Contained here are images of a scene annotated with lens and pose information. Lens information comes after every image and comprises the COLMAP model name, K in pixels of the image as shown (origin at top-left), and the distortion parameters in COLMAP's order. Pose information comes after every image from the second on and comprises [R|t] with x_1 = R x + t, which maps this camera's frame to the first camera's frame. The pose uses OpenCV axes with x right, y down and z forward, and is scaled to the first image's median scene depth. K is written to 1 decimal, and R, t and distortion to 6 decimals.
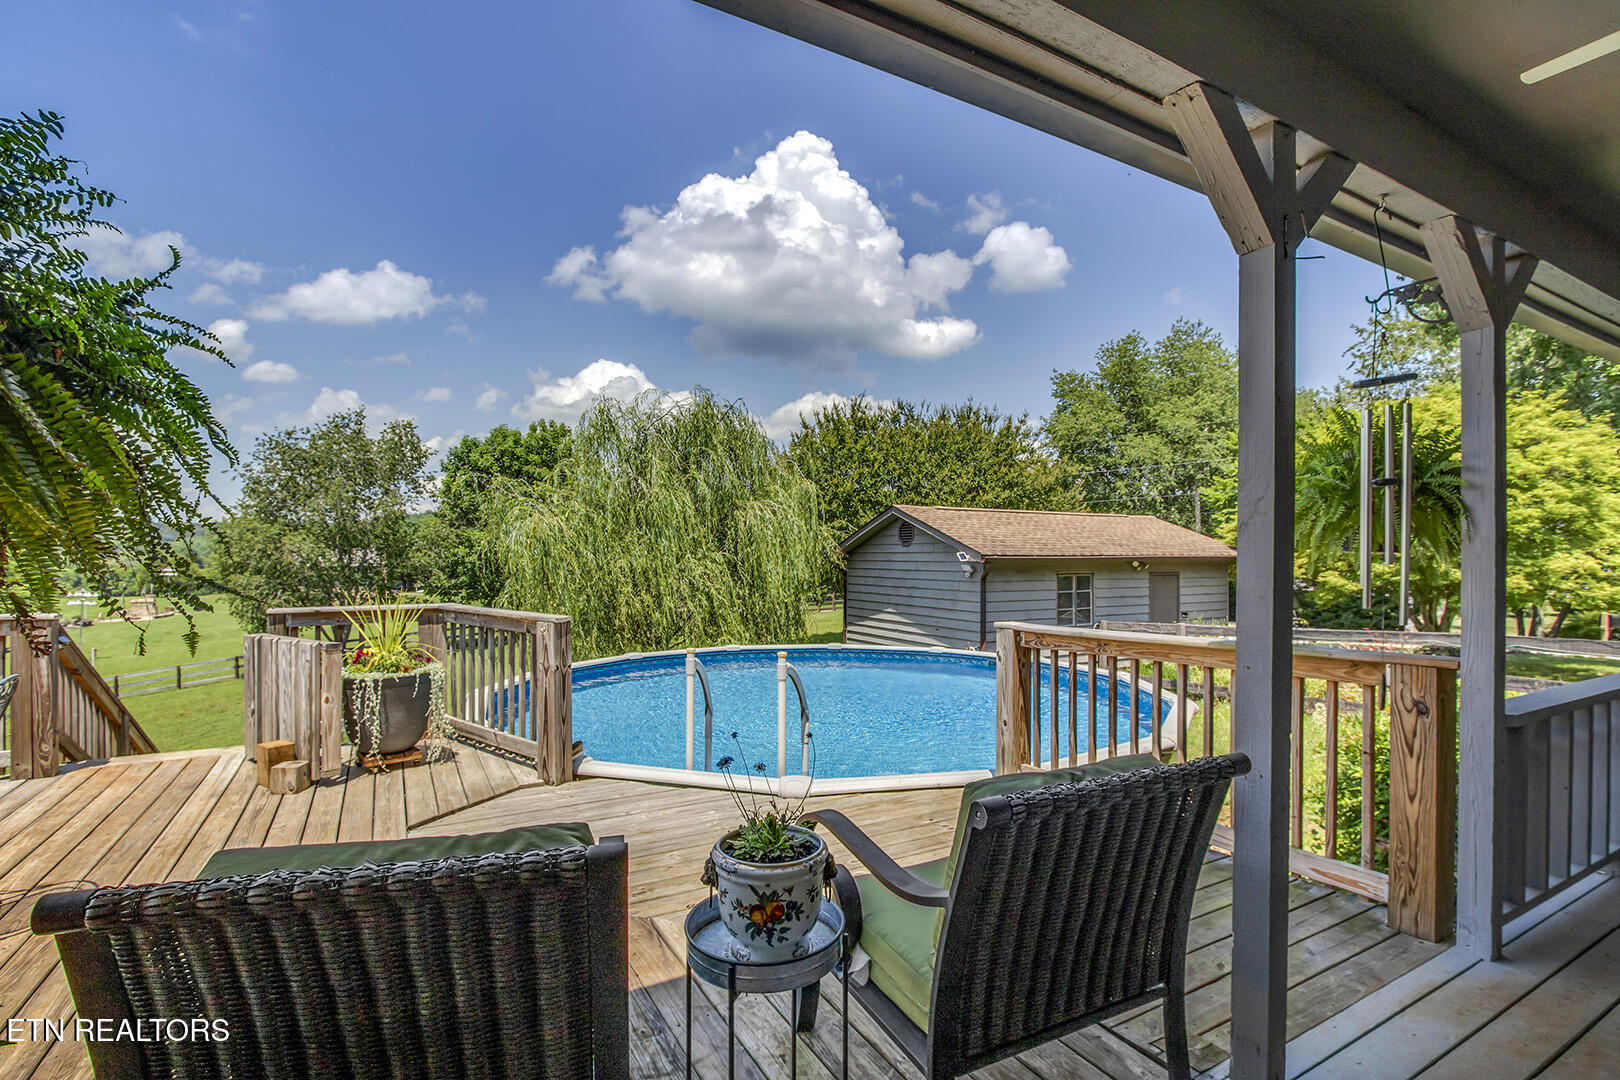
lens RADIAL K [[761.4, 0, 807.0], [0, 761.4, 551.9], [0, 0, 1]] dist [-0.003431, -0.000480]
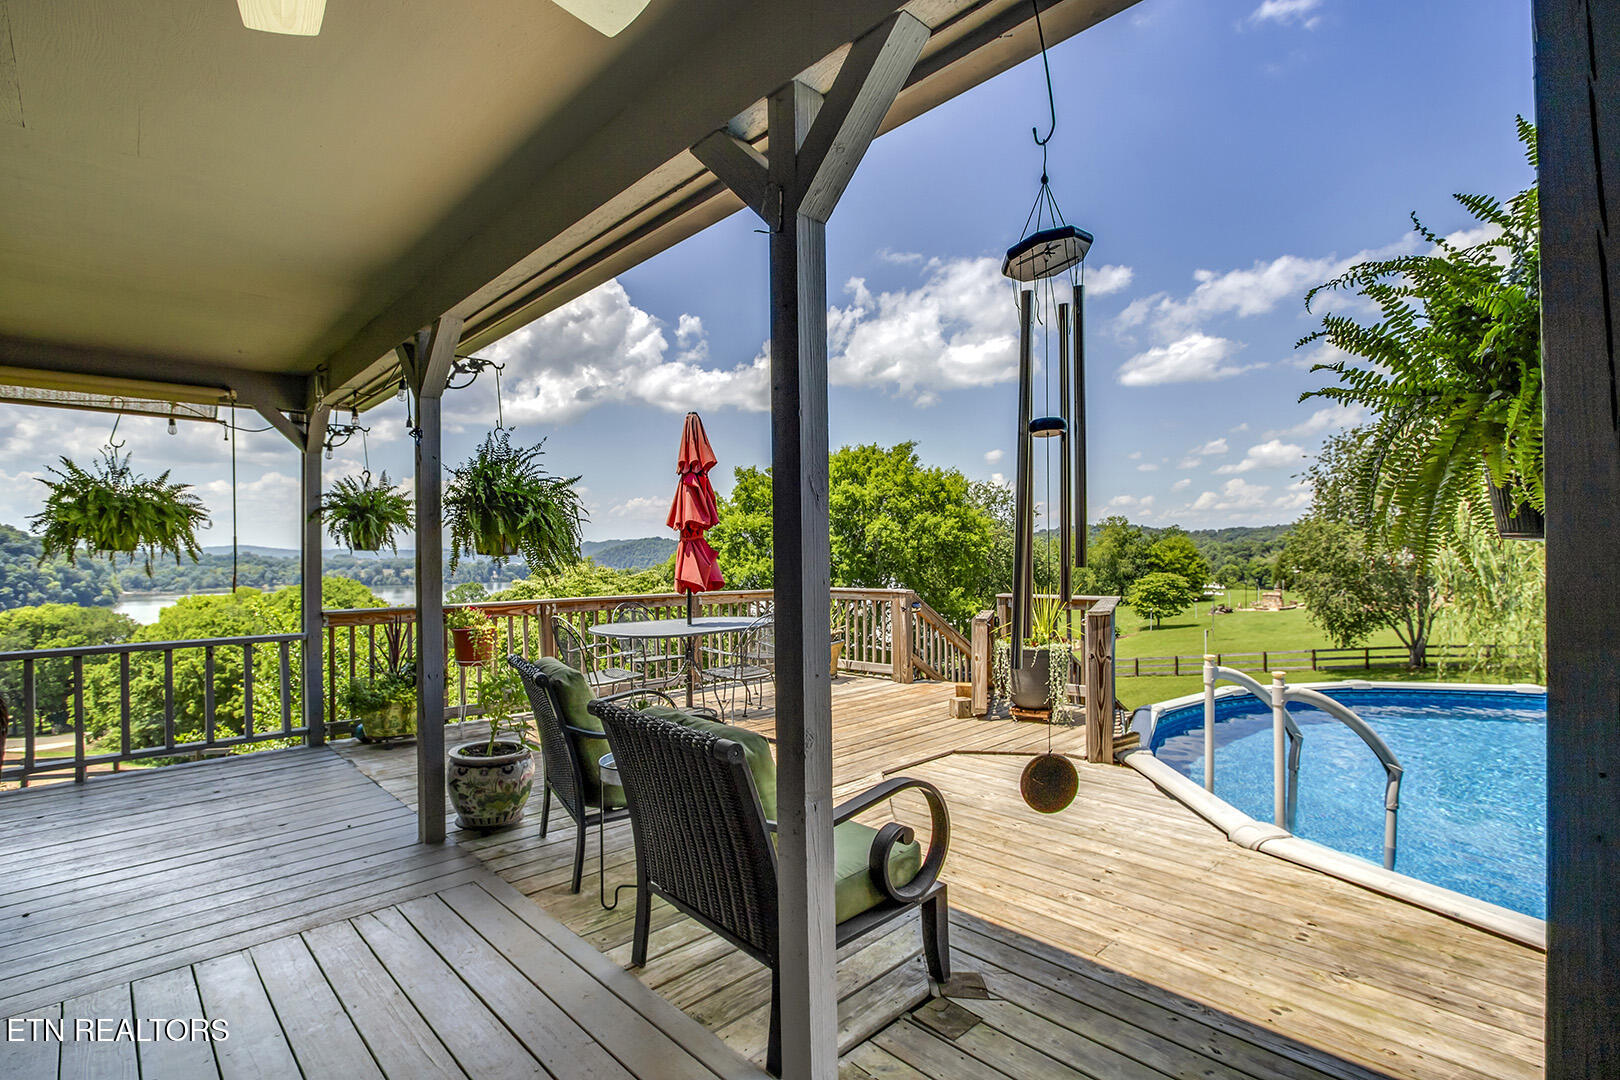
lens RADIAL K [[761.4, 0, 807.0], [0, 761.4, 551.9], [0, 0, 1]] dist [-0.003431, -0.000480]
pose [[0.251206, -0.014359, -0.967827, 0.613743], [0.016868, 0.999803, -0.010455, 0.007114], [0.967787, -0.013699, 0.251399, 0.320013]]
